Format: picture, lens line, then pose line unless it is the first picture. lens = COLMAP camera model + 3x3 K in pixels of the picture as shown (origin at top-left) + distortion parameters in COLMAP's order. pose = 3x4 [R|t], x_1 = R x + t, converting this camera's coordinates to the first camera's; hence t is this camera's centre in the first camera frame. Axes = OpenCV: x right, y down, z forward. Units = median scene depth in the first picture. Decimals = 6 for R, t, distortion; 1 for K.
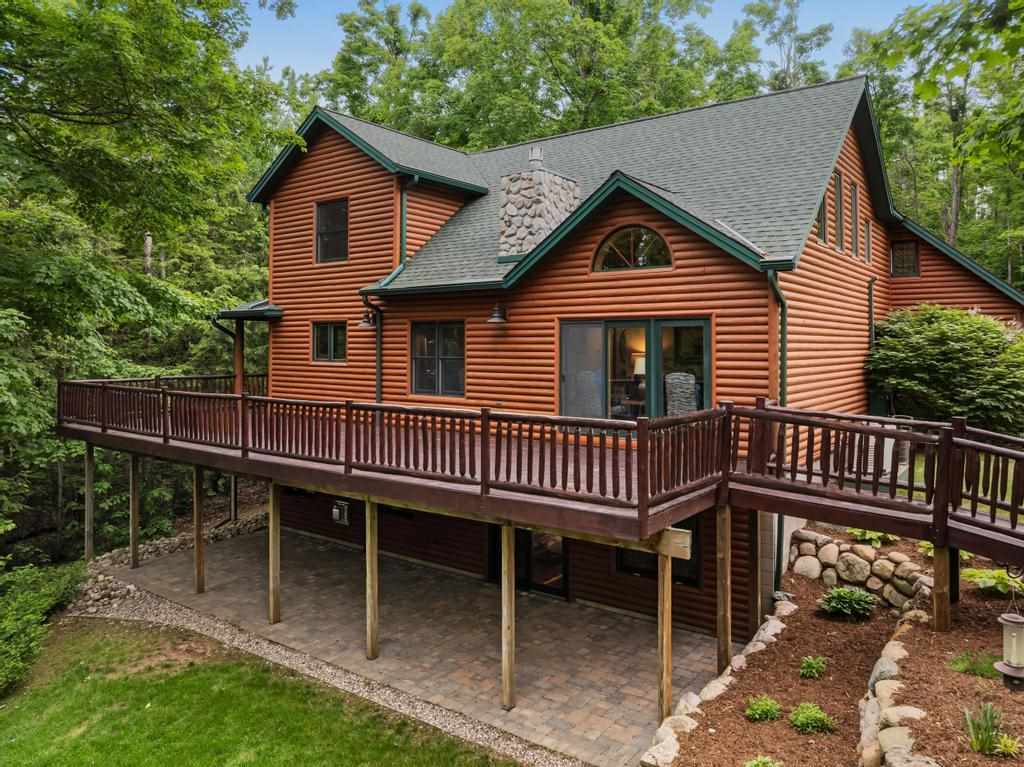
lens RADIAL K [[724.6, 0, 513.6], [0, 724.6, 339.9], [0, 0, 1]] dist [-0.034234, -0.009997]
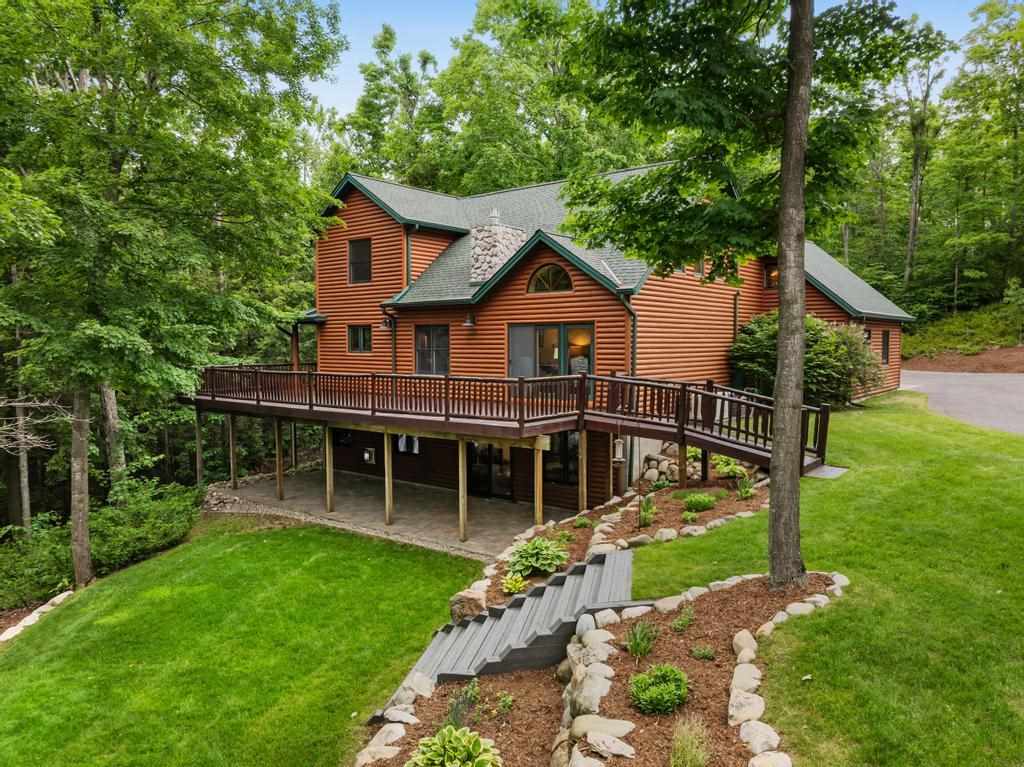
lens RADIAL K [[724.6, 0, 516.2], [0, 724.6, 386.0], [0, 0, 1]] dist [-0.034234, -0.009997]
pose [[0.999519, -0.002990, -0.030879, 0.128956], [0.005101, 0.997638, 0.068502, -0.001308], [0.030601, -0.068627, 0.997173, -0.553938]]
